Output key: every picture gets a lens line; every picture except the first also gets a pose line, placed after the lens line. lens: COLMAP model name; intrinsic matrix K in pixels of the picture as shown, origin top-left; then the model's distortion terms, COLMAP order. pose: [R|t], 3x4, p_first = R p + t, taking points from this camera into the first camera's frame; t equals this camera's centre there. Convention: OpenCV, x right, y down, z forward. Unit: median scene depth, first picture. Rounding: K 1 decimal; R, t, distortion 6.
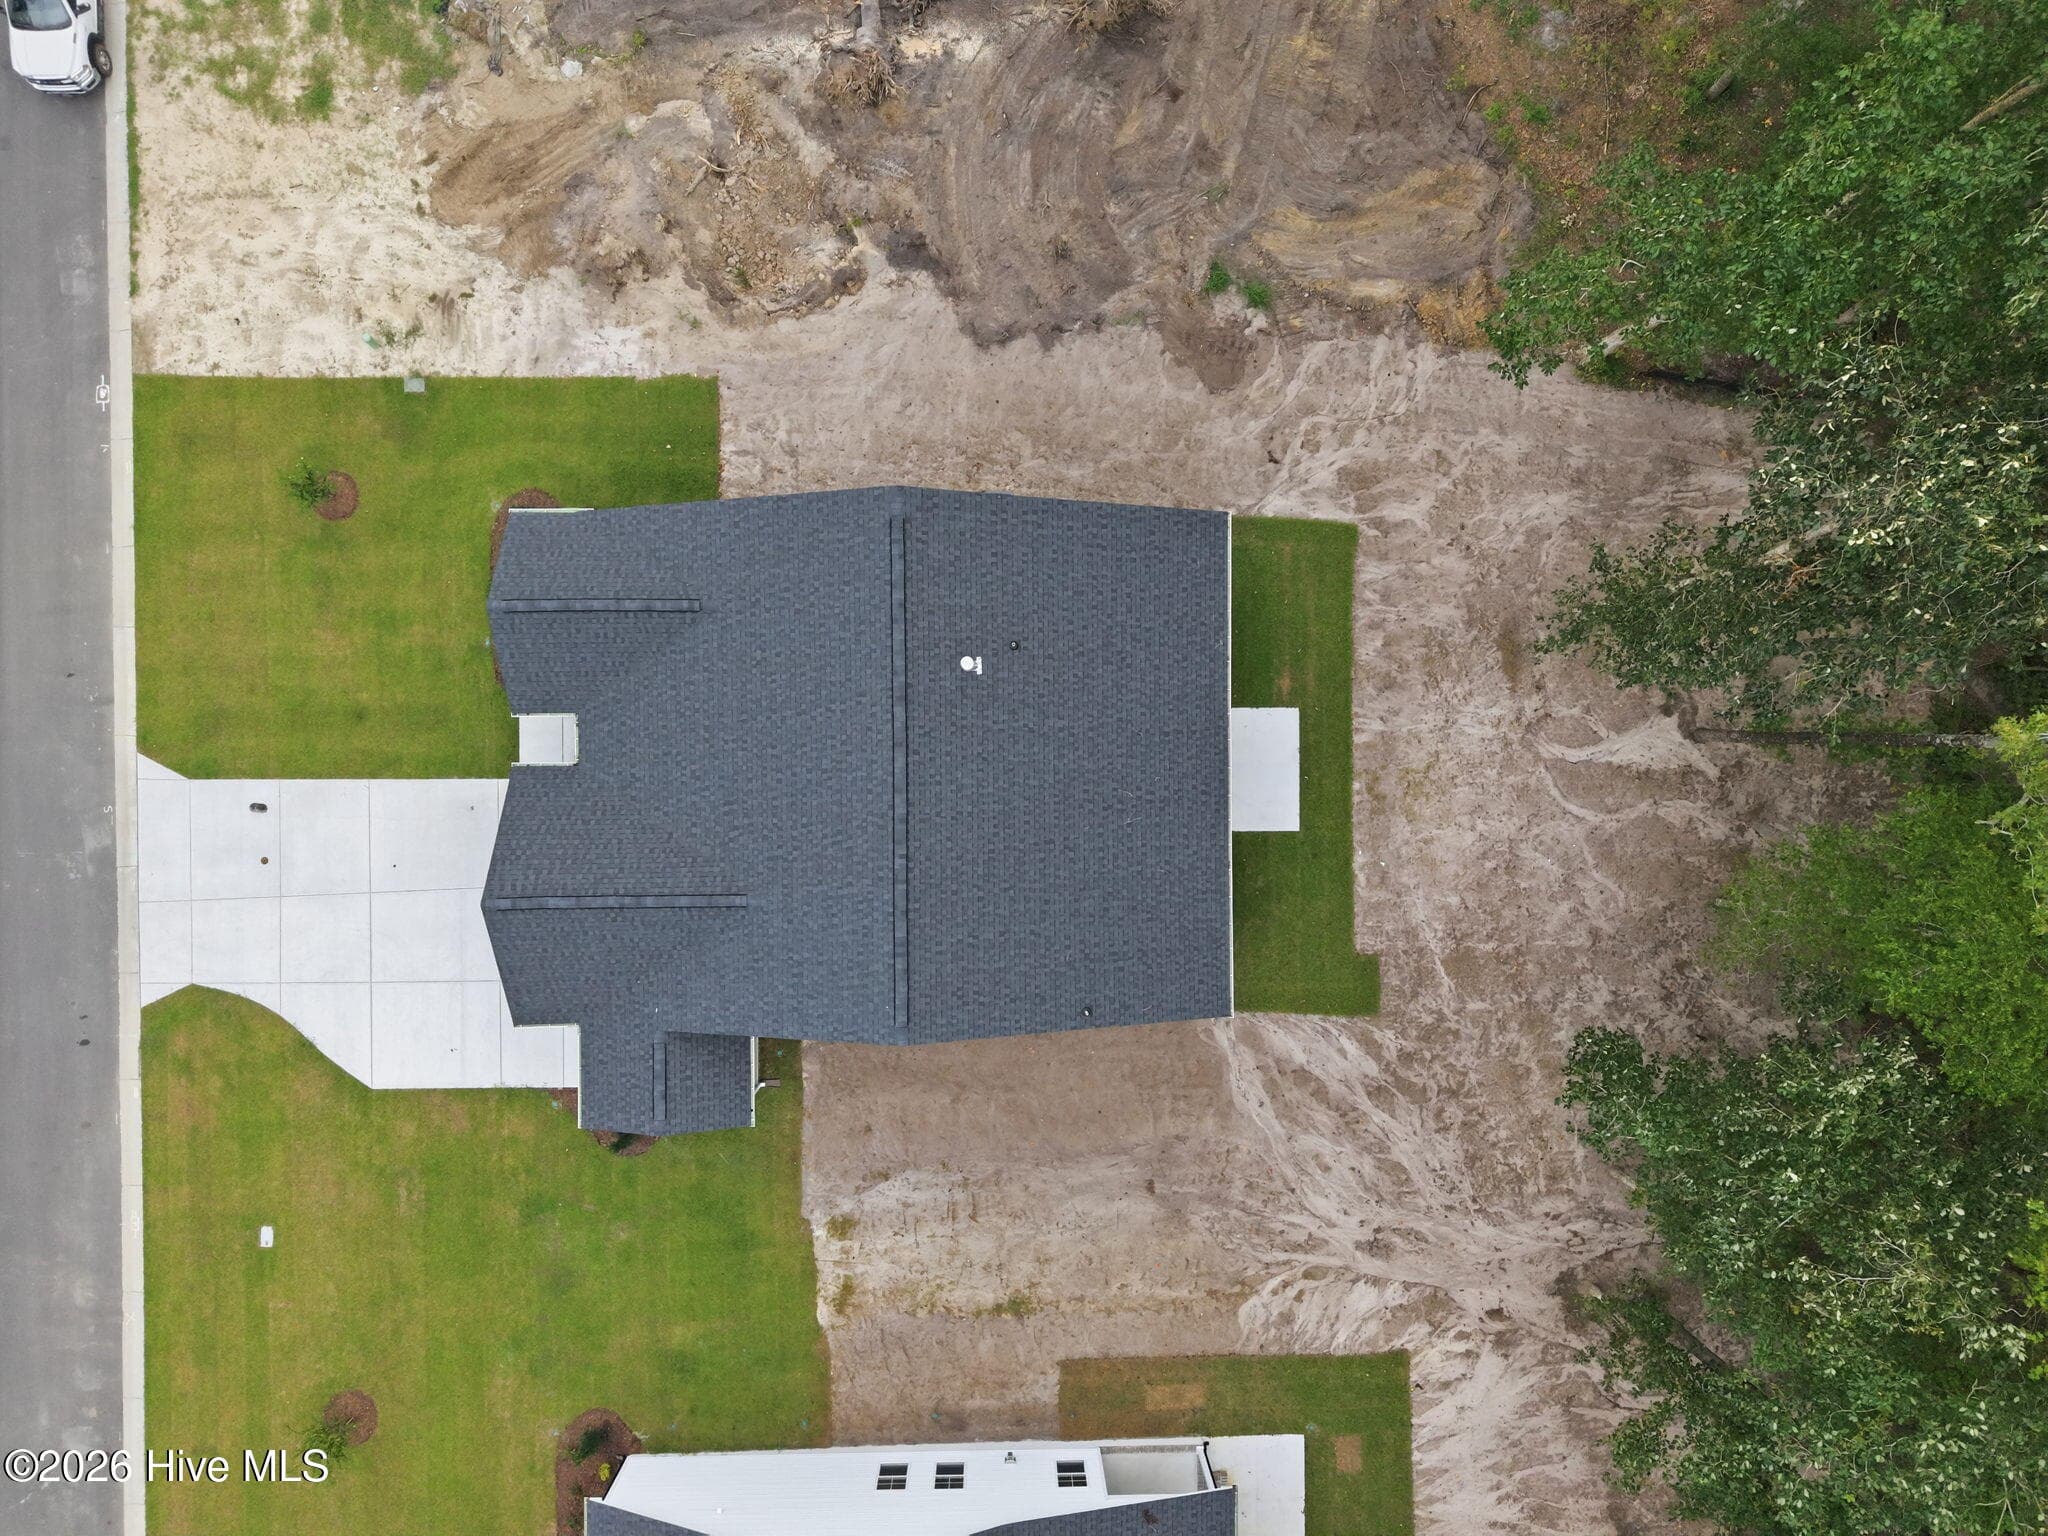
lens RADIAL K [[1363.2, 0, 1023.8], [0, 1363.2, 764.5], [0, 0, 1]] dist [0.036795, -0.038623]
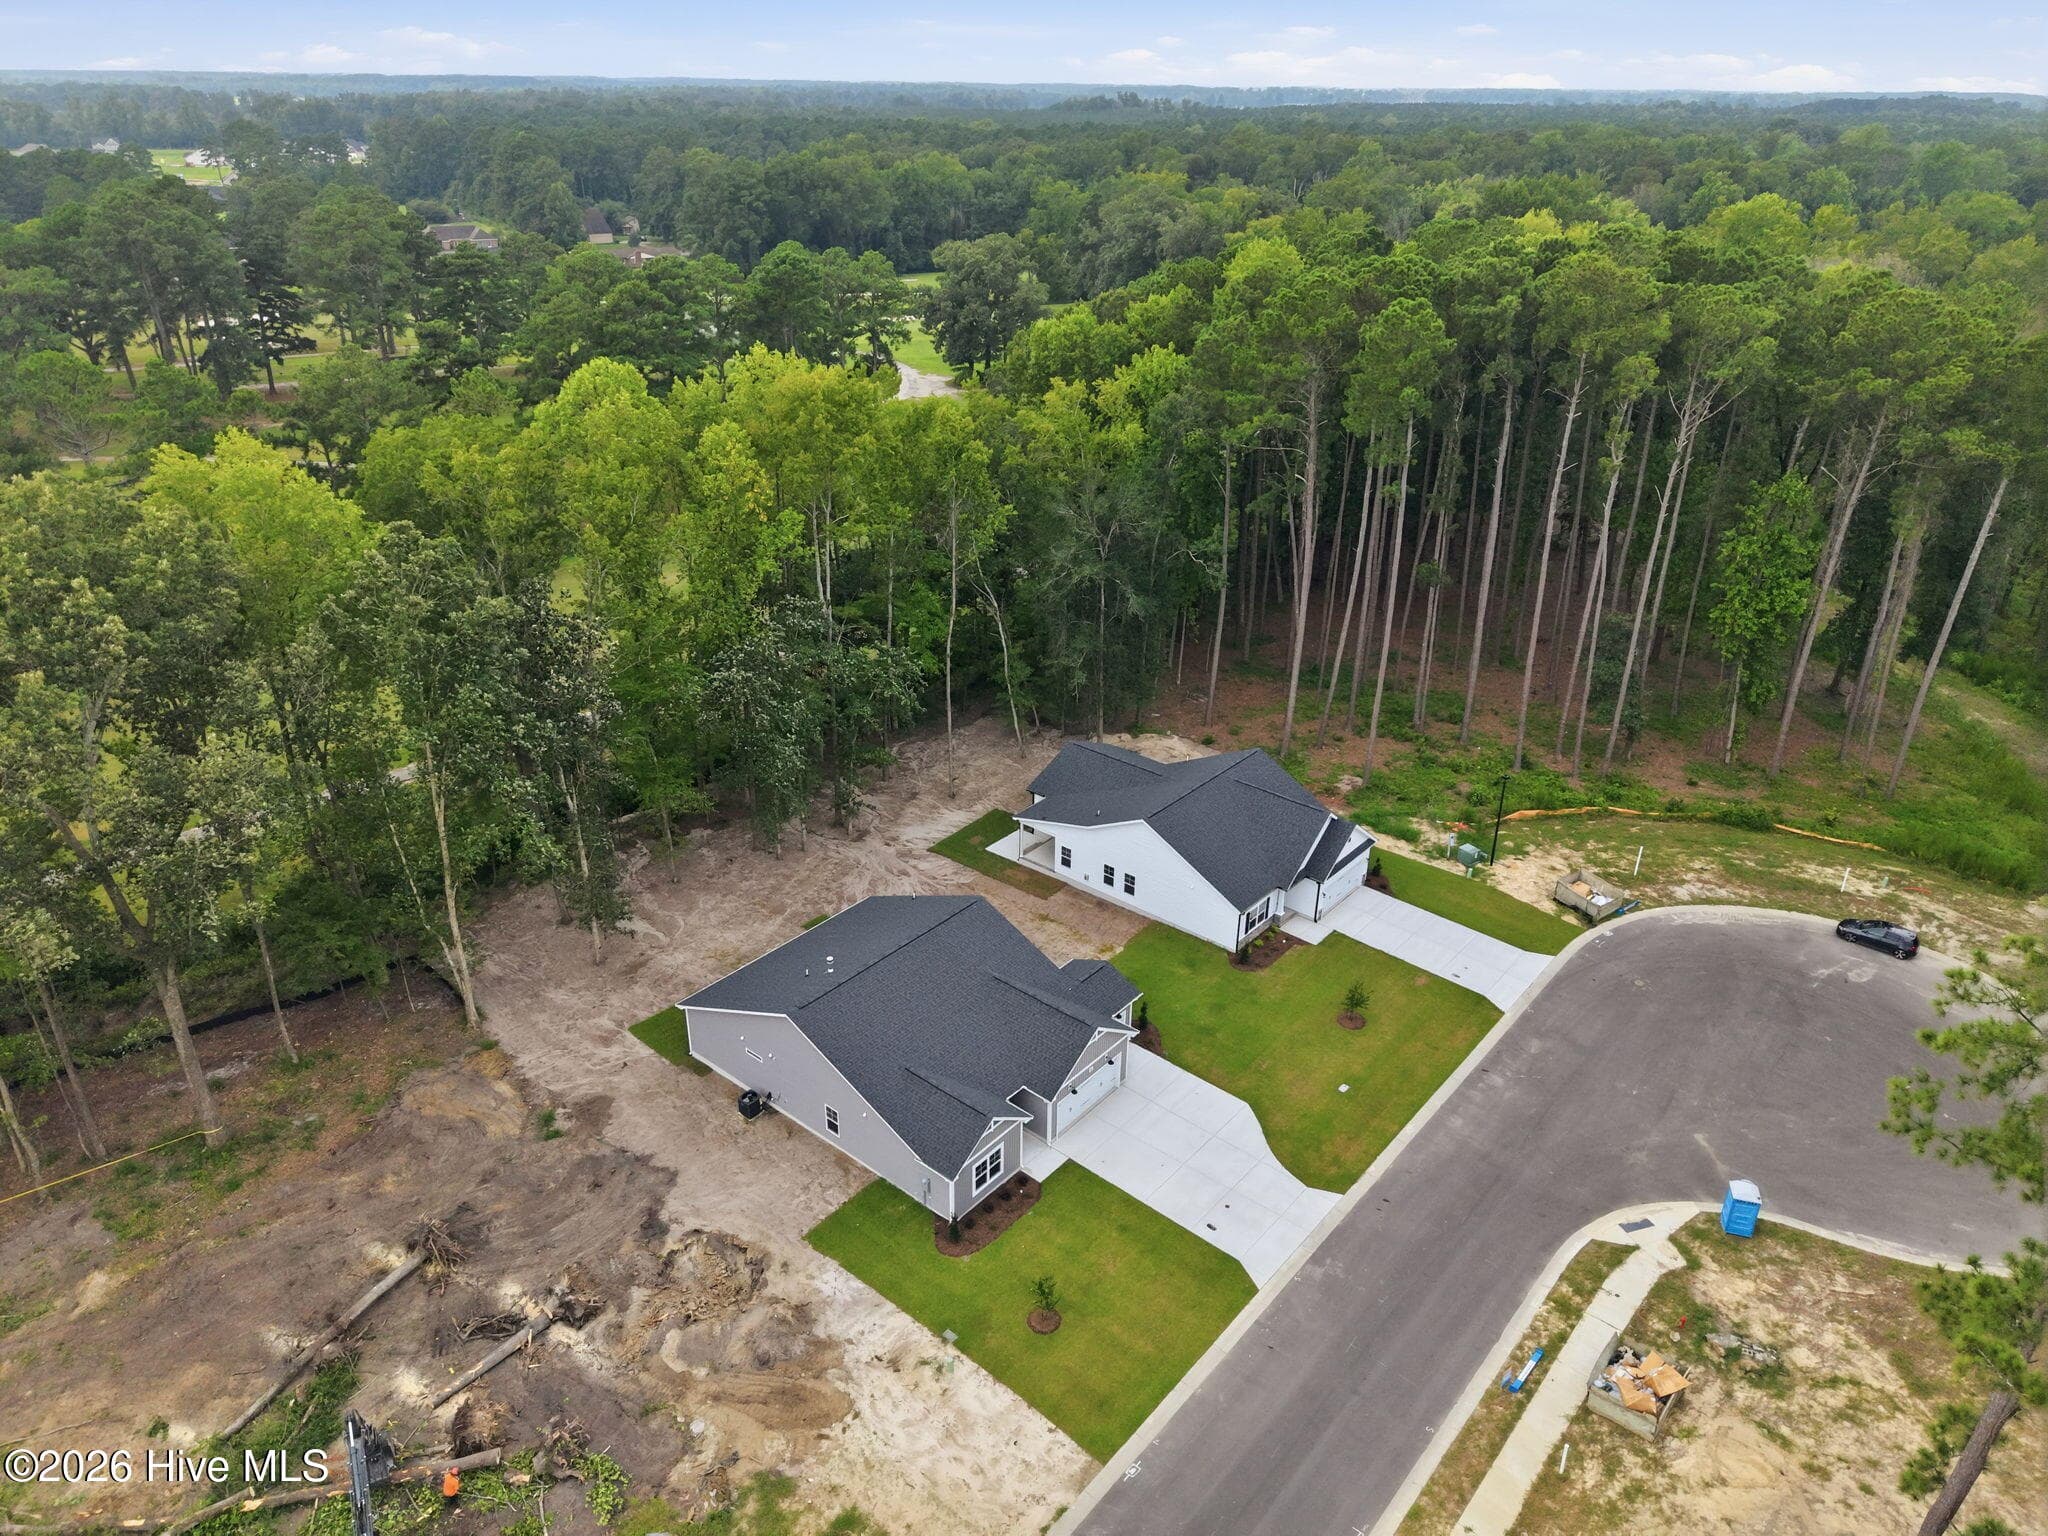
lens RADIAL K [[1363.2, 0, 1009.9], [0, 1363.2, 763.7], [0, 0, 1]] dist [0.036795, -0.038623]
pose [[-0.755995, -0.318362, 0.571942, -1.100423], [0.654276, -0.340962, 0.675032, -0.978773], [-0.019894, 0.884528, 0.466062, -0.174771]]
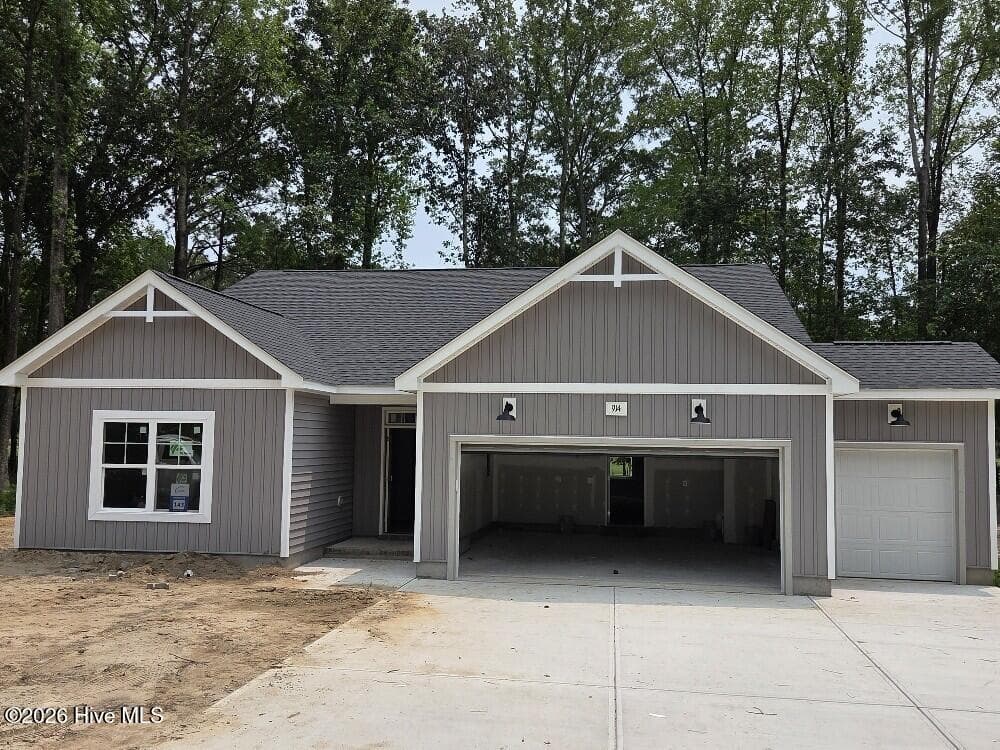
lens RADIAL K [[948.3, 0, 485.5], [0, 948.3, 381.3], [0, 0, 1]] dist [0.042877, 0.000000]
pose [[0.167362, 0.038840, 0.985130, -0.704133], [0.985894, -0.004635, -0.167309, 0.100963], [-0.001932, 0.999235, -0.039067, 0.940199]]
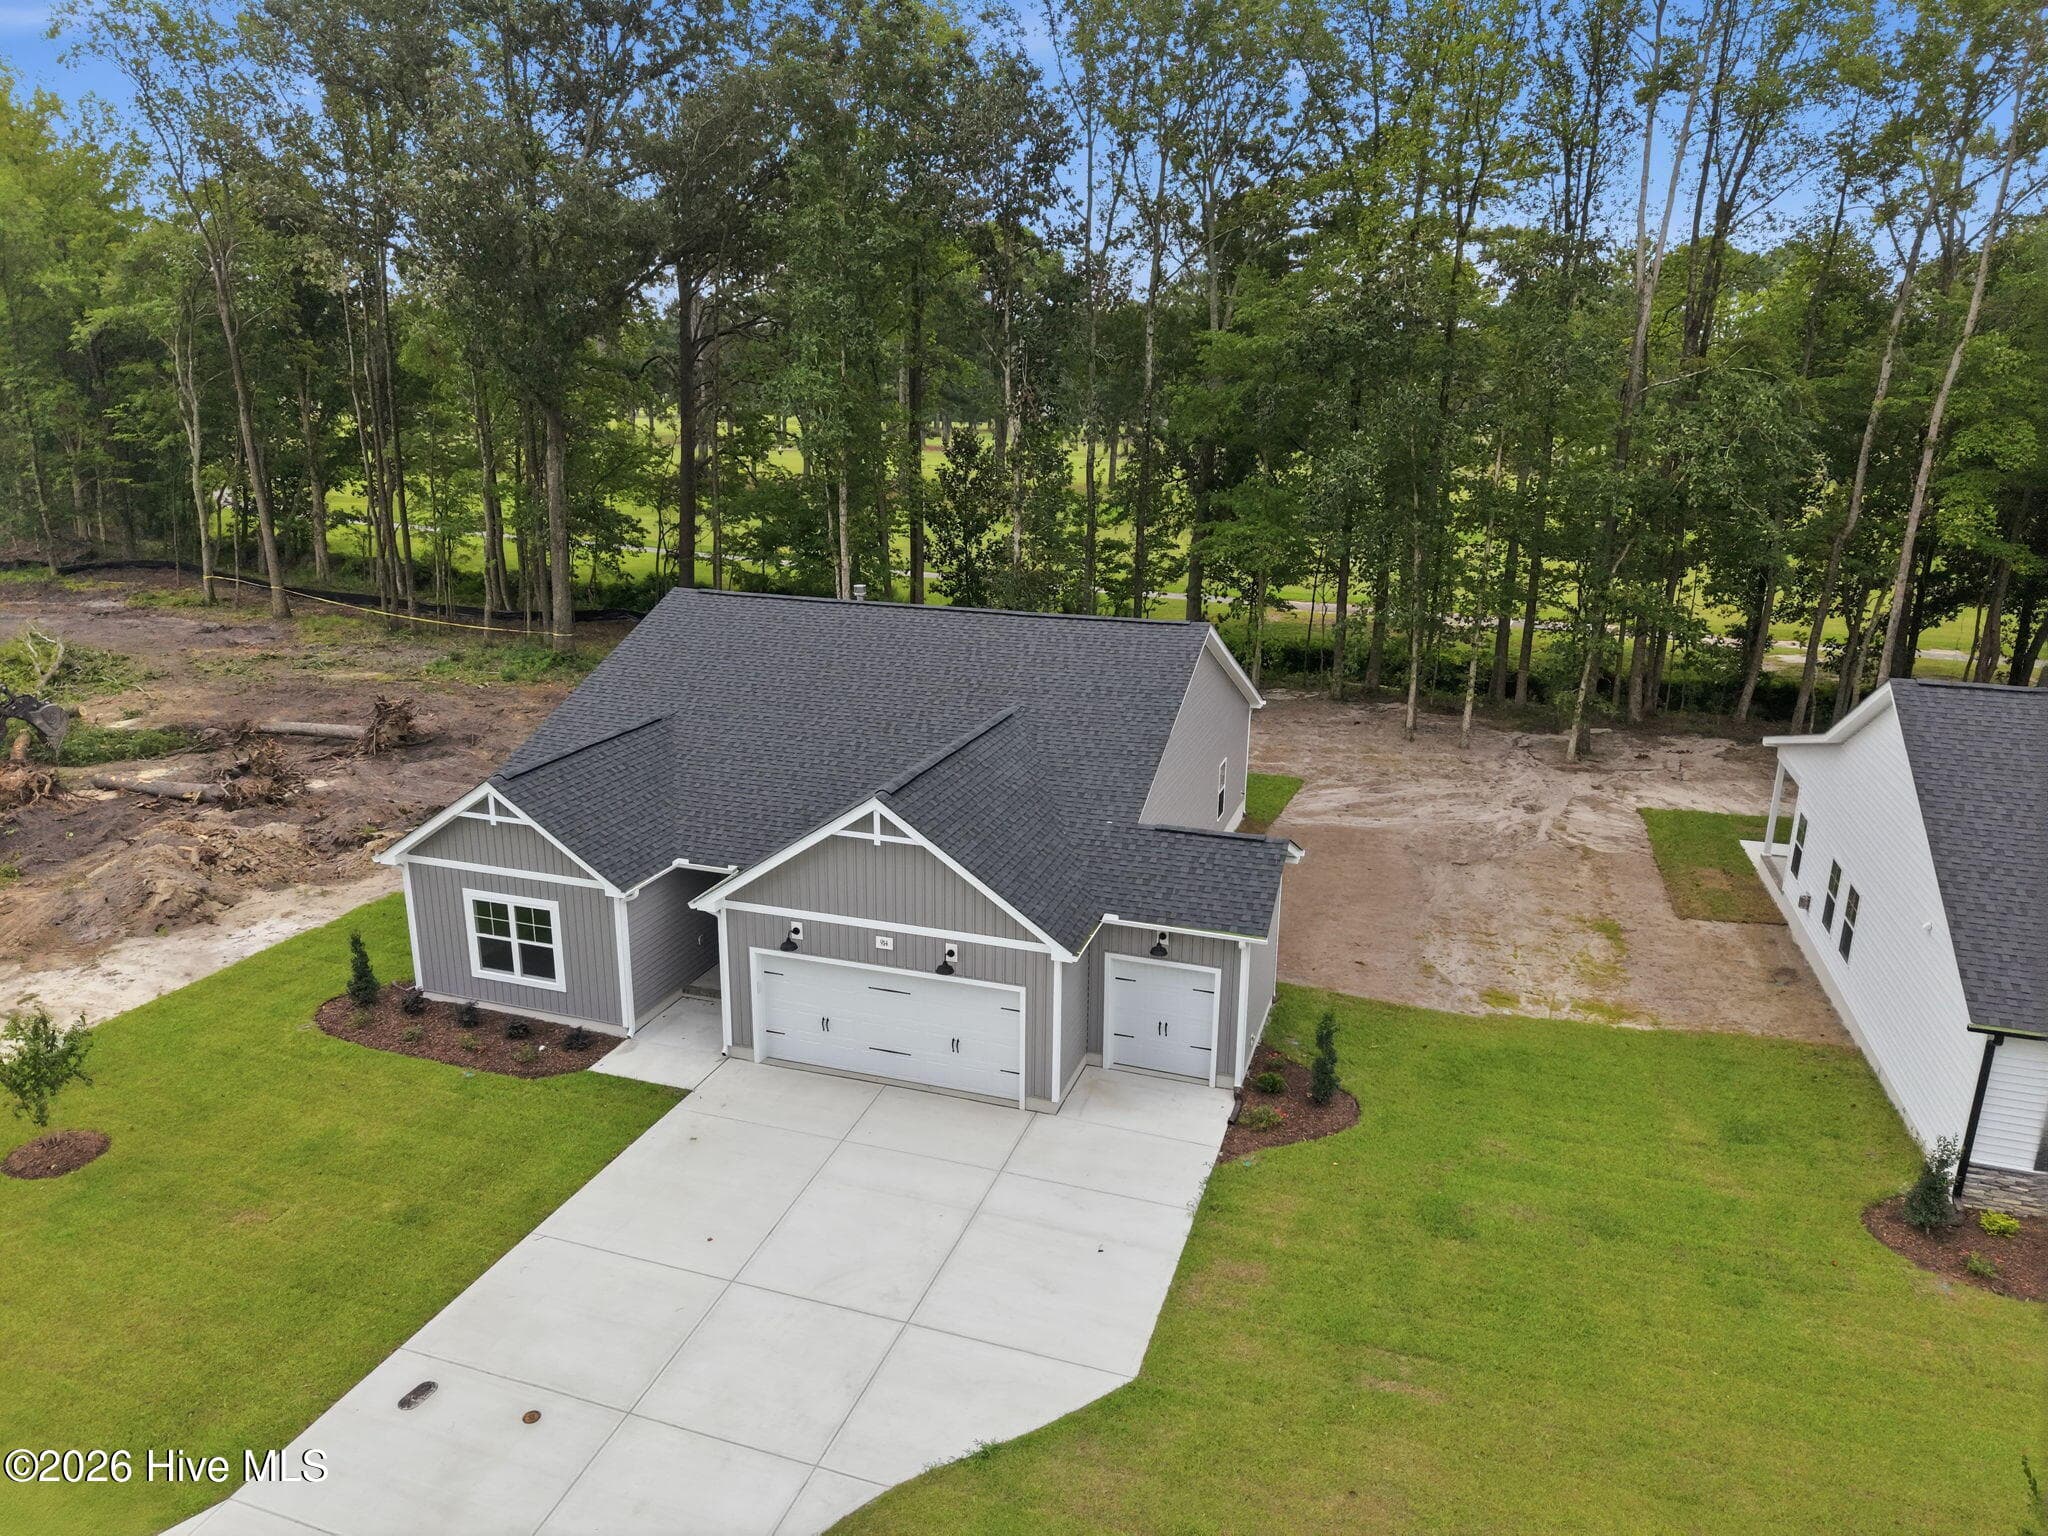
lens RADIAL K [[1363.2, 0, 1027.0], [0, 1363.2, 775.3], [0, 0, 1]] dist [0.036795, -0.038623]
pose [[0.320633, -0.283139, 0.903895, -0.823003], [0.947178, 0.088846, -0.308156, 0.320799], [0.006944, 0.954955, 0.296670, 0.695350]]
